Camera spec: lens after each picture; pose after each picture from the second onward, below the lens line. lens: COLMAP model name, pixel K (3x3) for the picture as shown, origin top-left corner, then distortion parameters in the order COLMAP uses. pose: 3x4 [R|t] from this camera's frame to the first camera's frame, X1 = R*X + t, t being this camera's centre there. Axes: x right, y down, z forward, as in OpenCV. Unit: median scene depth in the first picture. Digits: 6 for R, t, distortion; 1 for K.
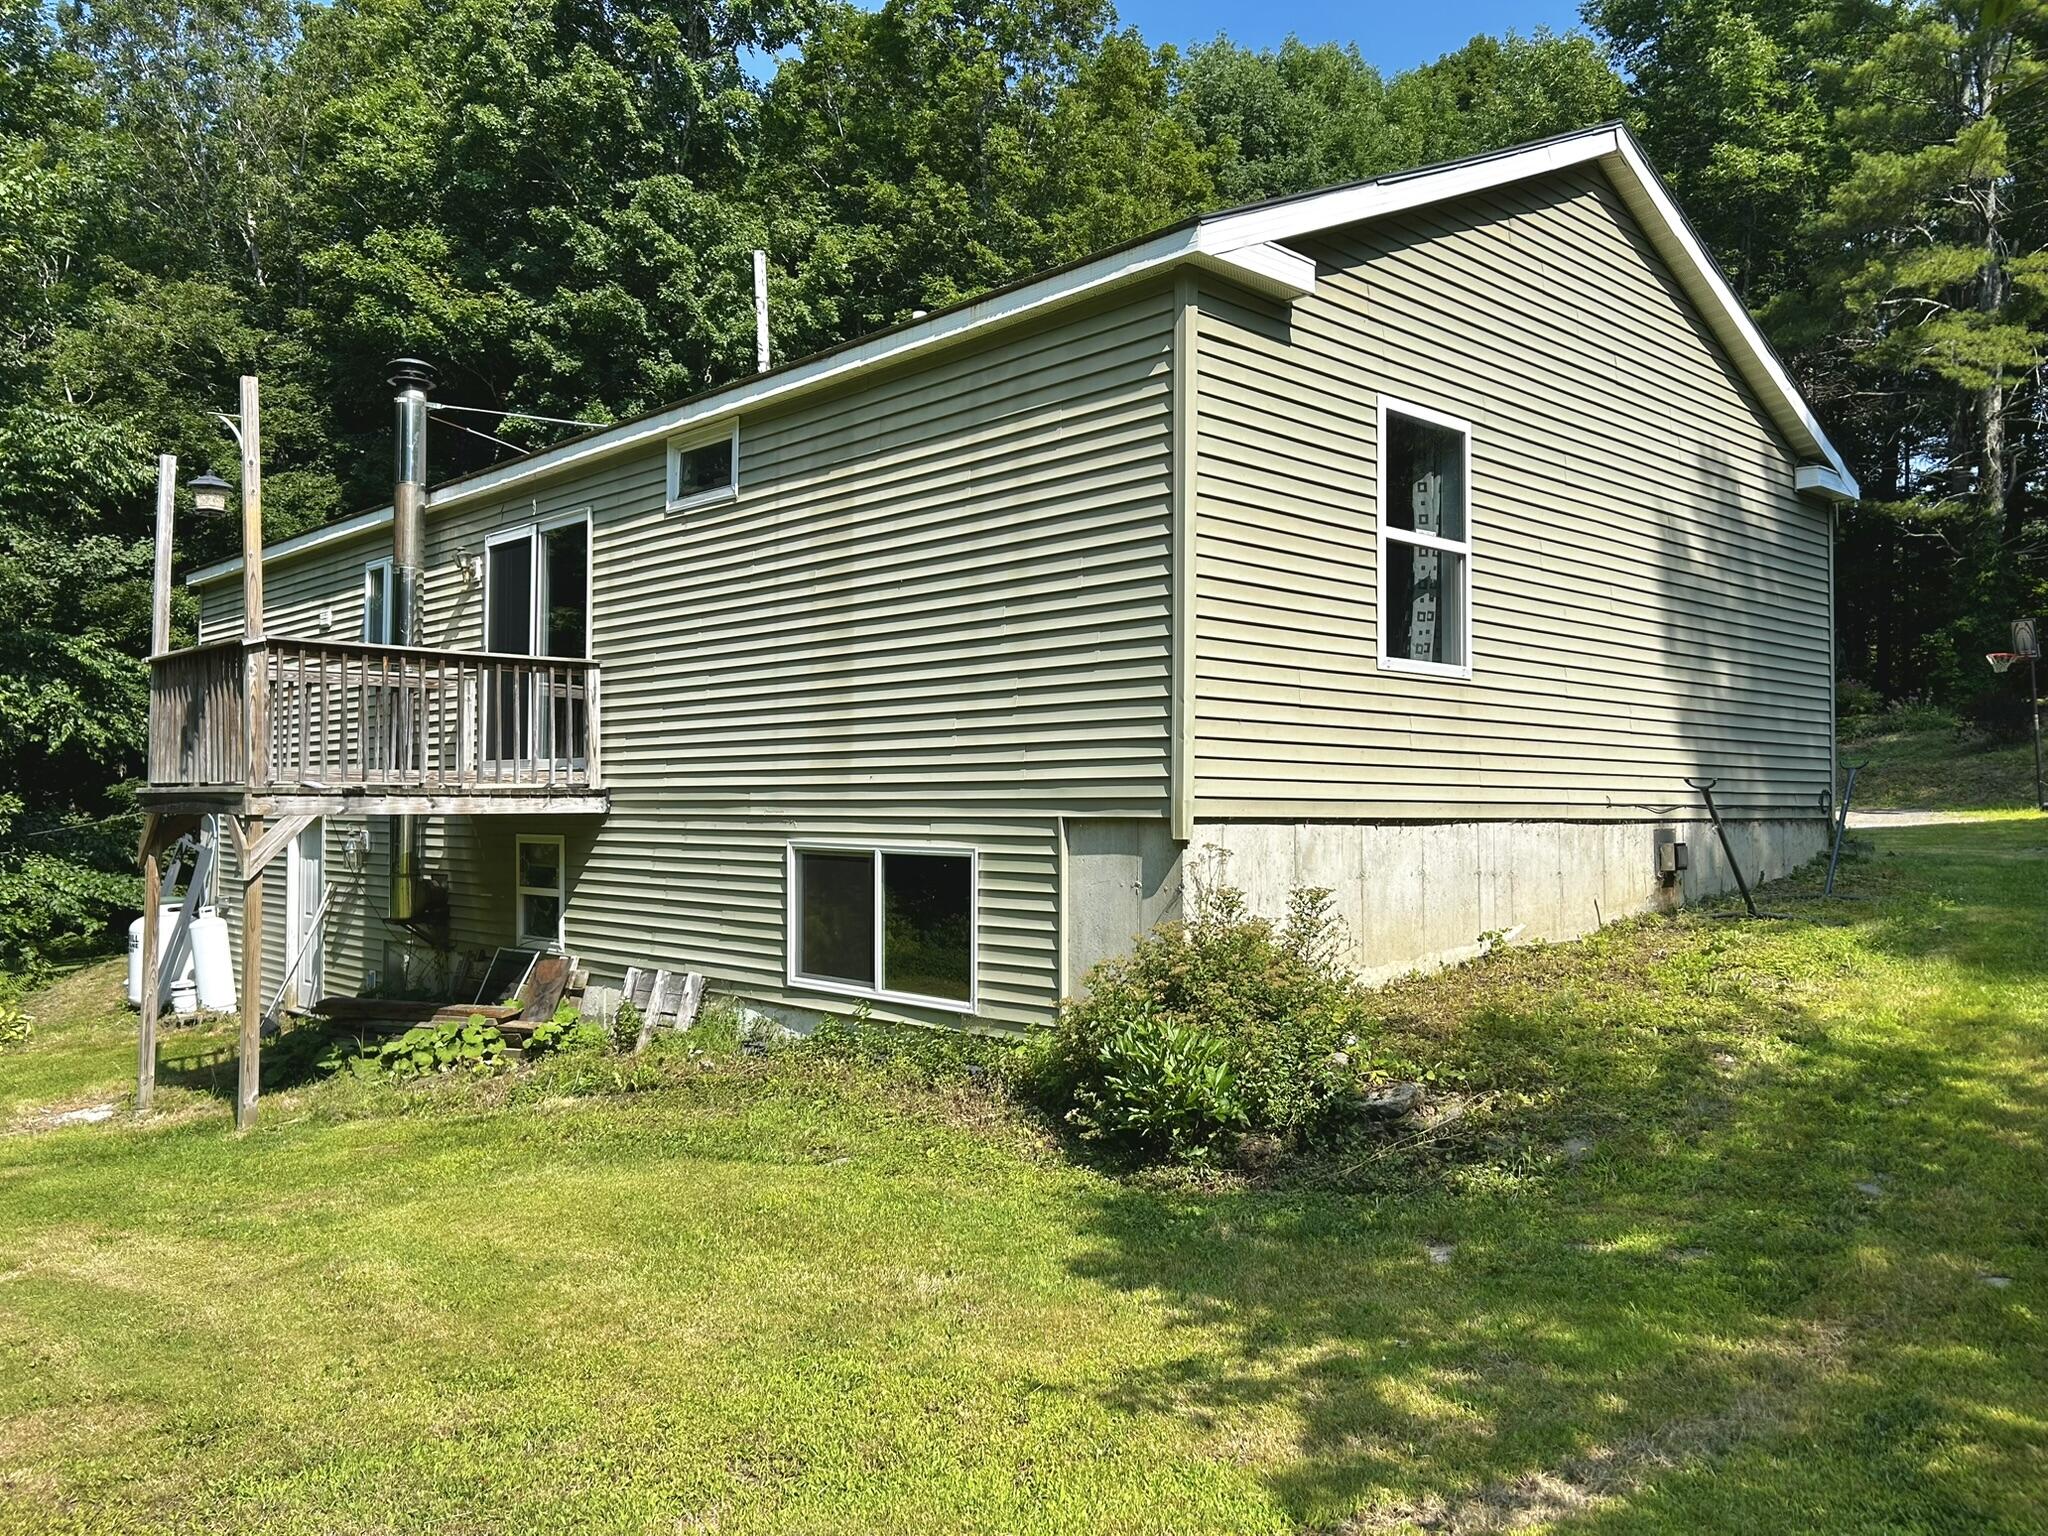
lens RADIAL K [[1546.6, 0, 1024.0], [0, 1546.6, 762.0], [0, 0, 1]] dist [0.005093, 0.000703]
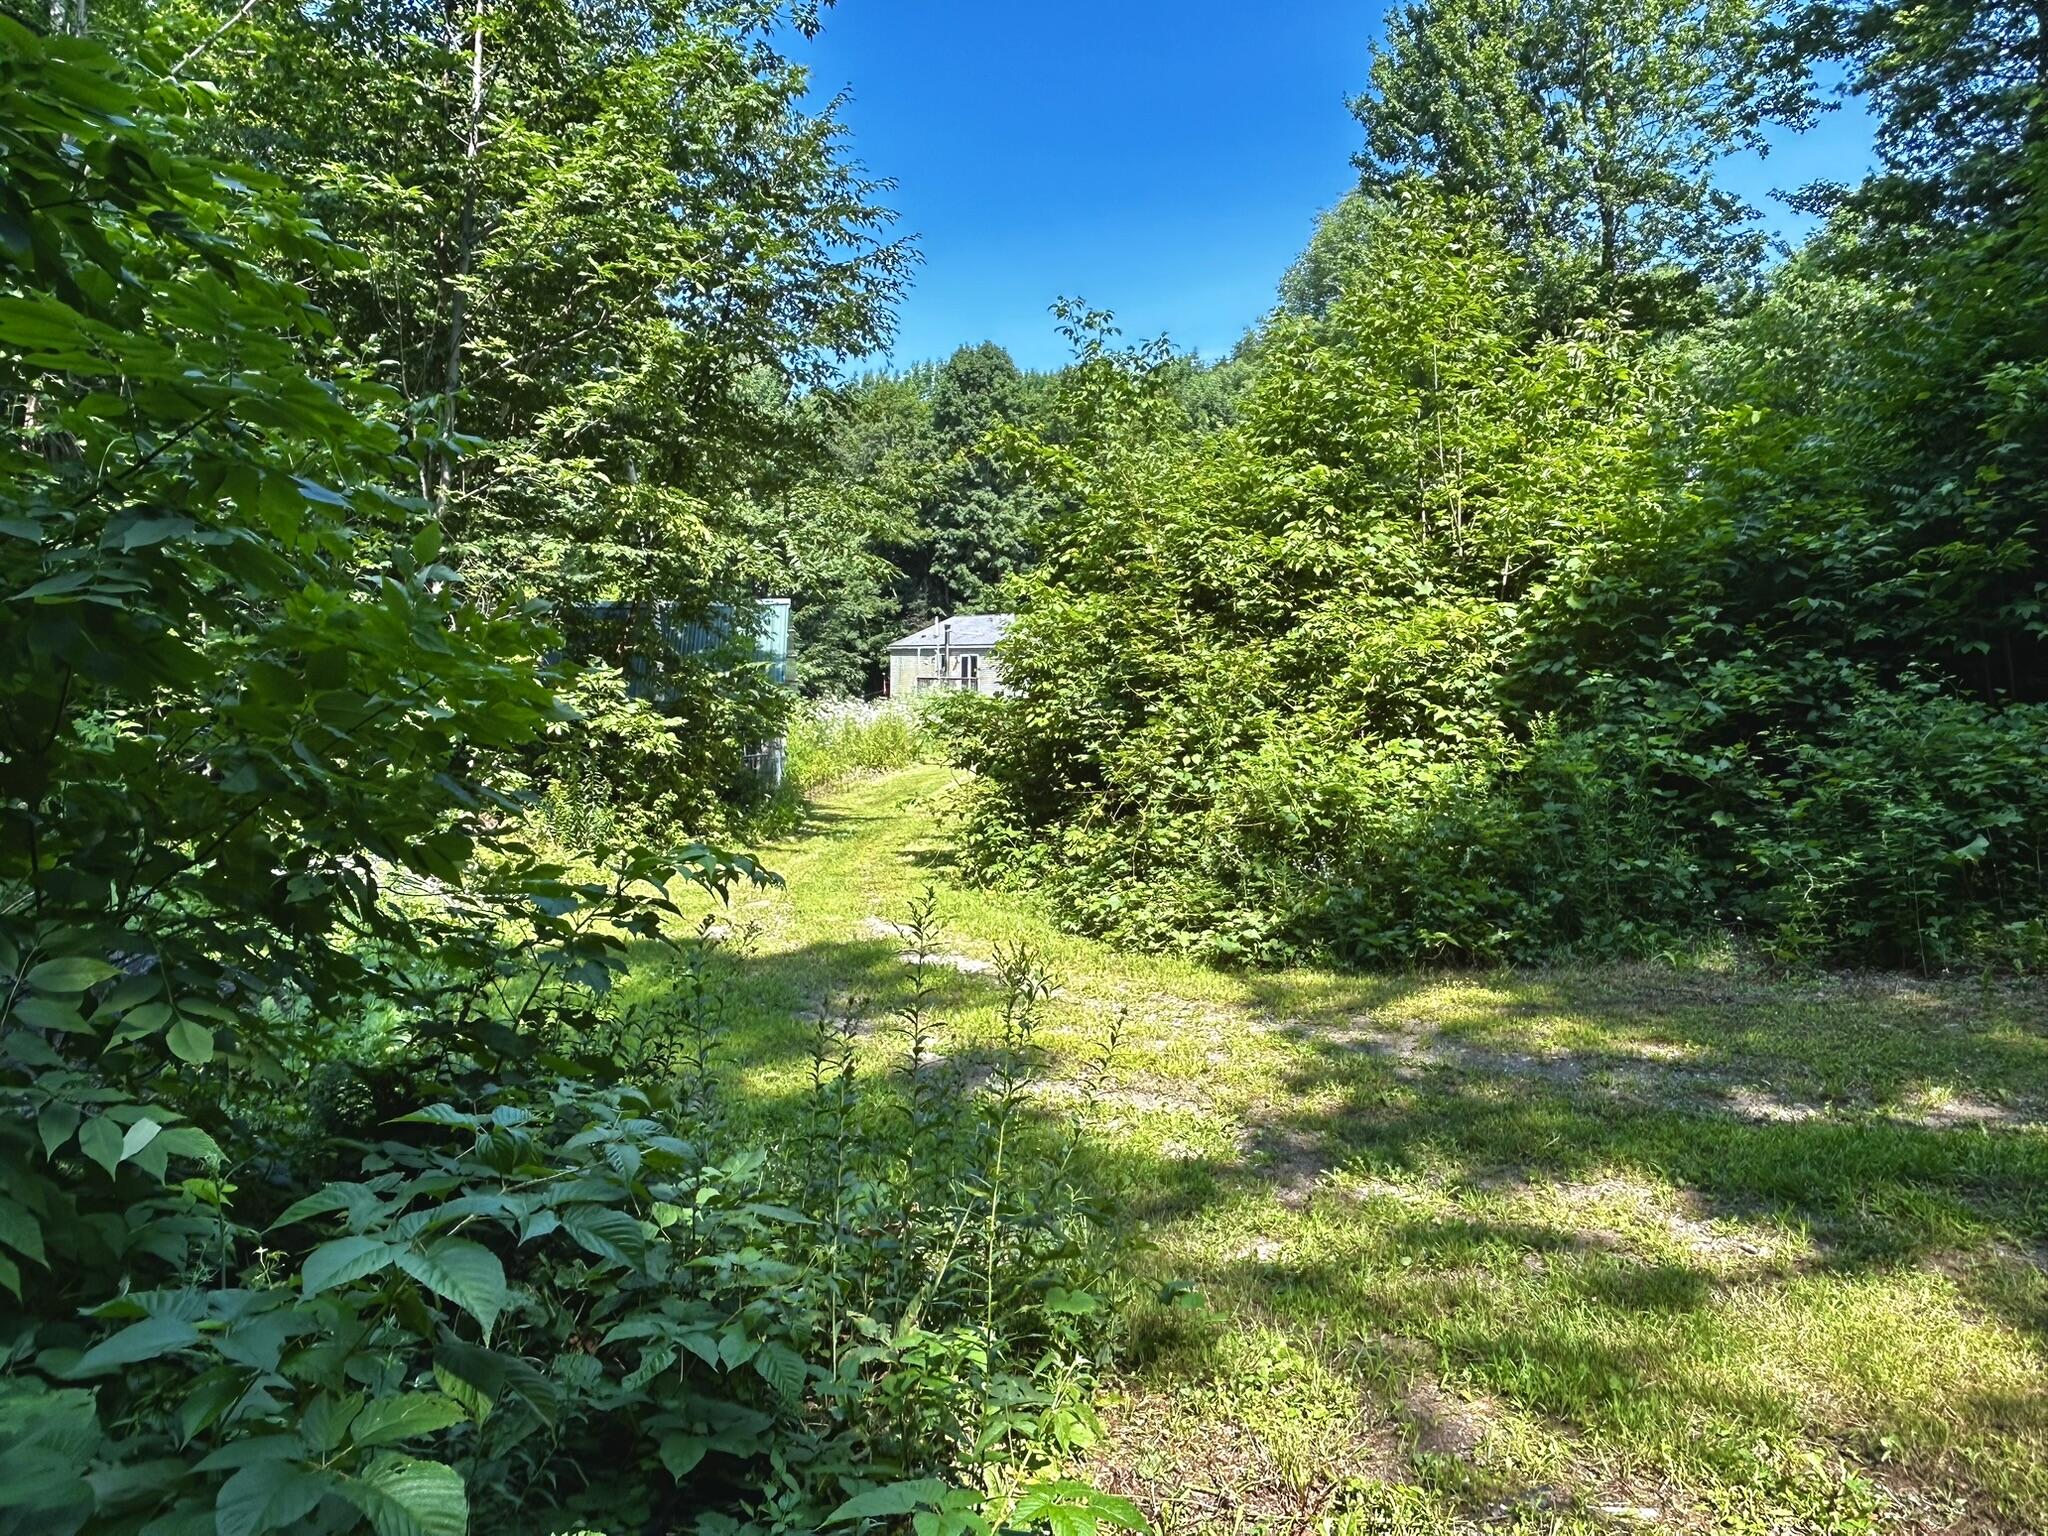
lens RADIAL K [[1363.5, 0, 1020.6], [0, 1363.5, 768.3], [0, 0, 1]] dist [-0.000051, 0.000020]
pose [[0.983095, 0.020054, -0.181996, 0.366605], [-0.001236, 0.994688, 0.102929, -0.105882], [0.183093, -0.100964, 0.977897, -1.785281]]
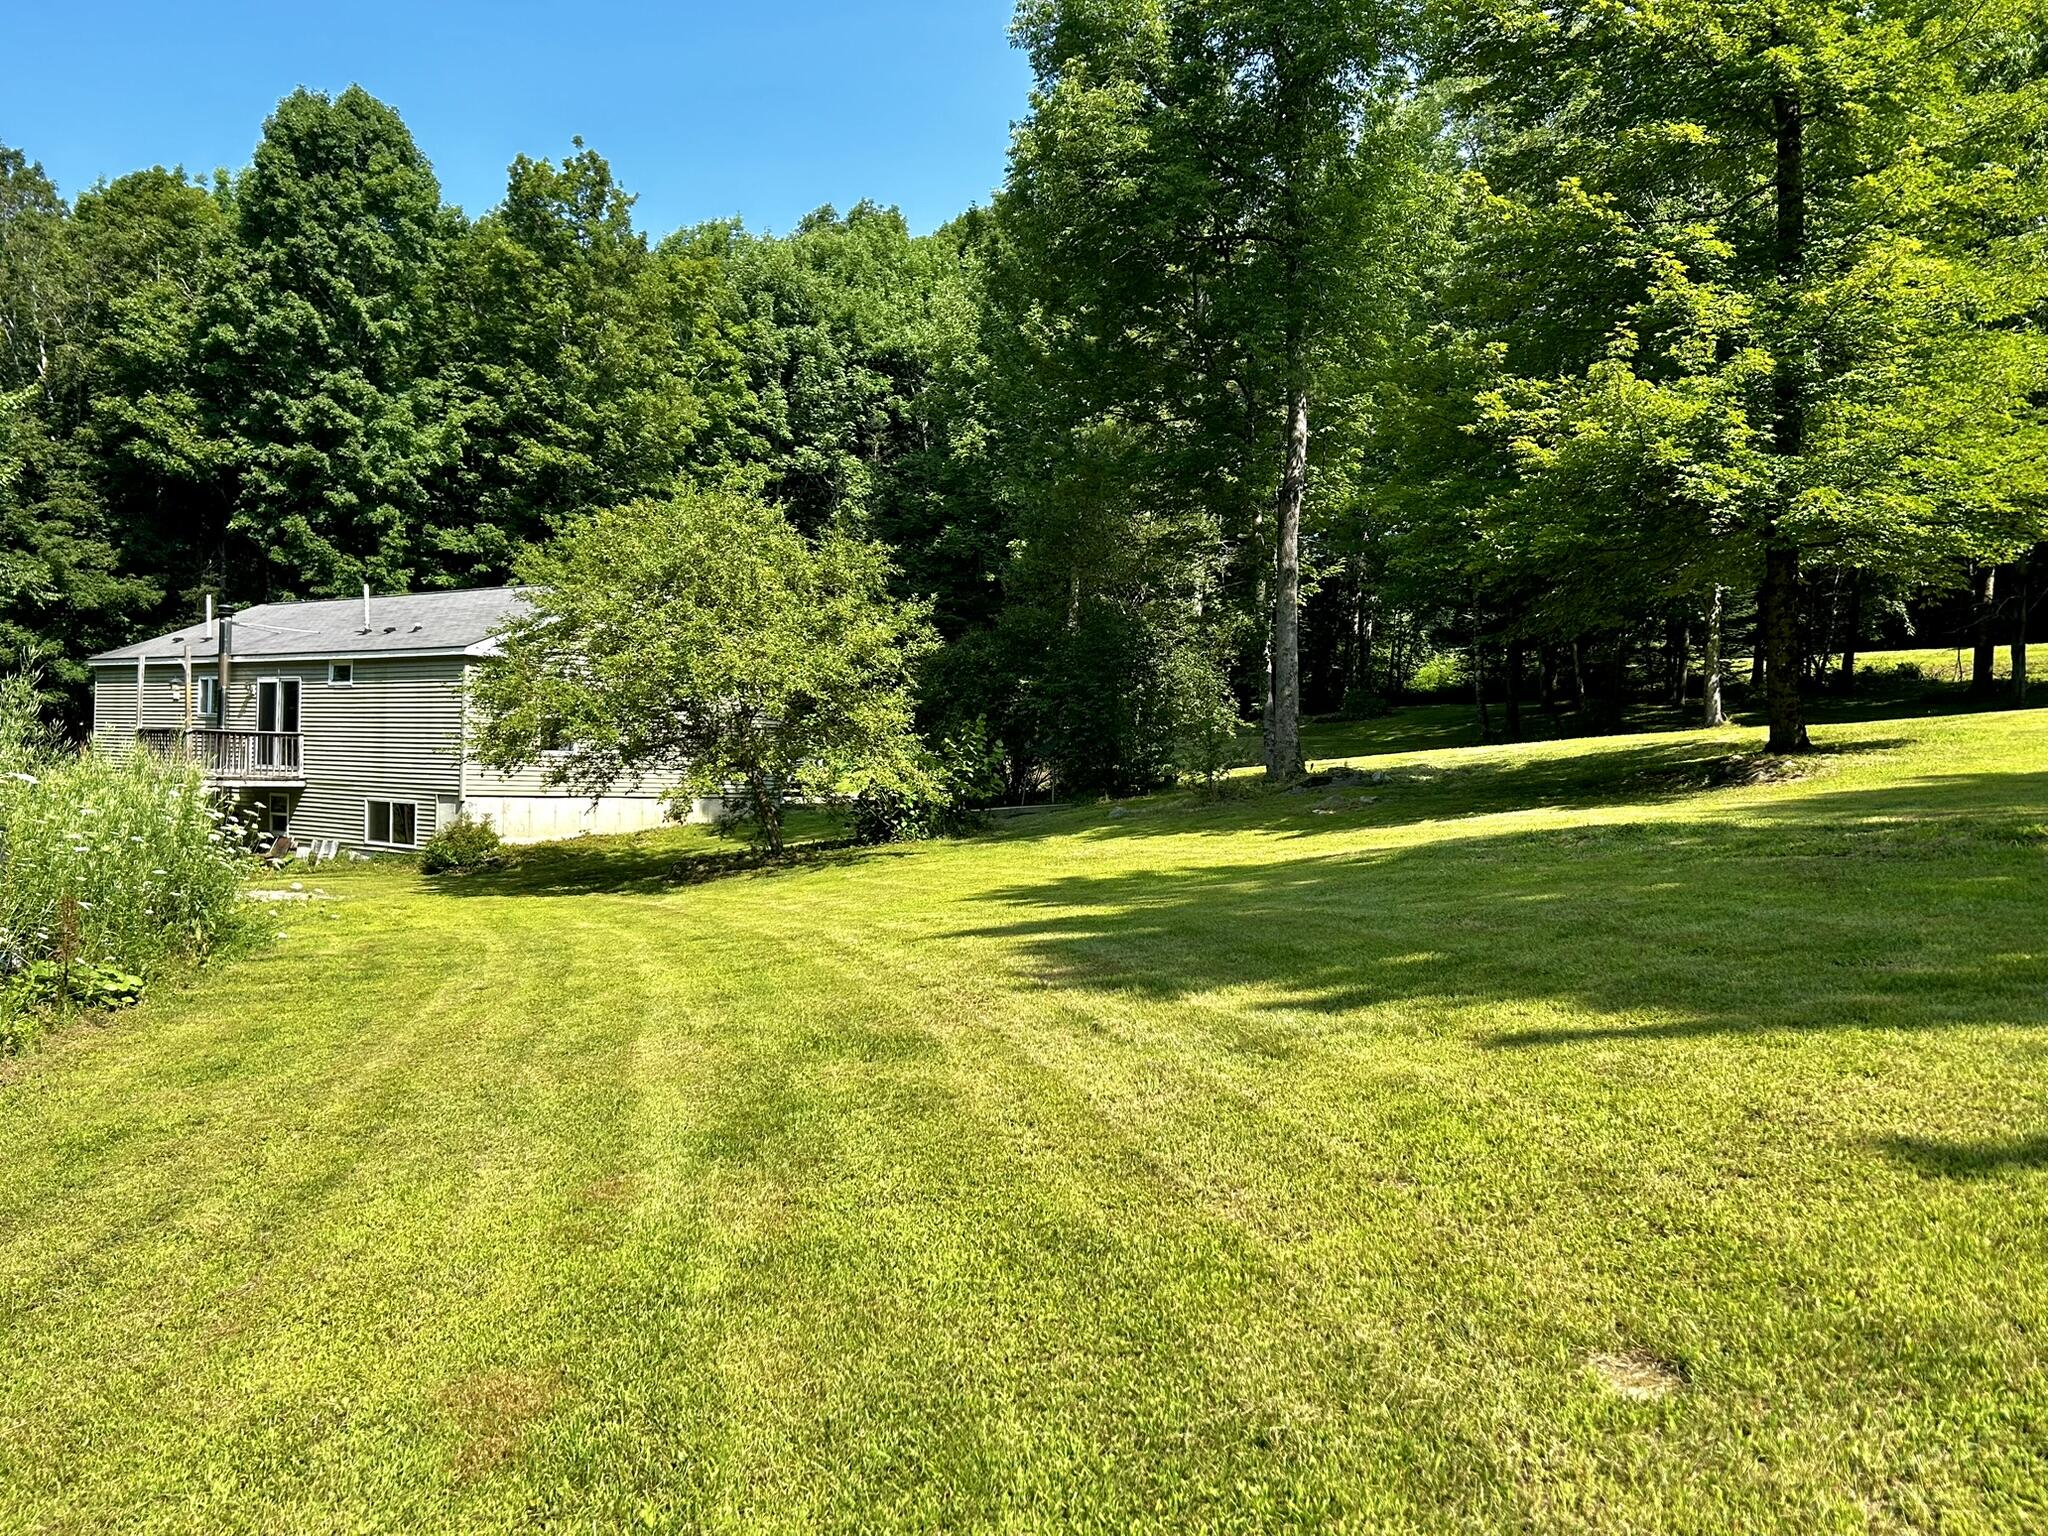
lens RADIAL K [[1680.3, 0, 1031.3], [0, 1680.3, 773.2], [0, 0, 1]] dist [0.016392, -0.001383]
pose [[0.988233, 0.023106, 0.151200, 0.215942], [-0.028770, 0.998960, 0.035379, -0.052073], [-0.150226, -0.039312, 0.987870, -0.841728]]
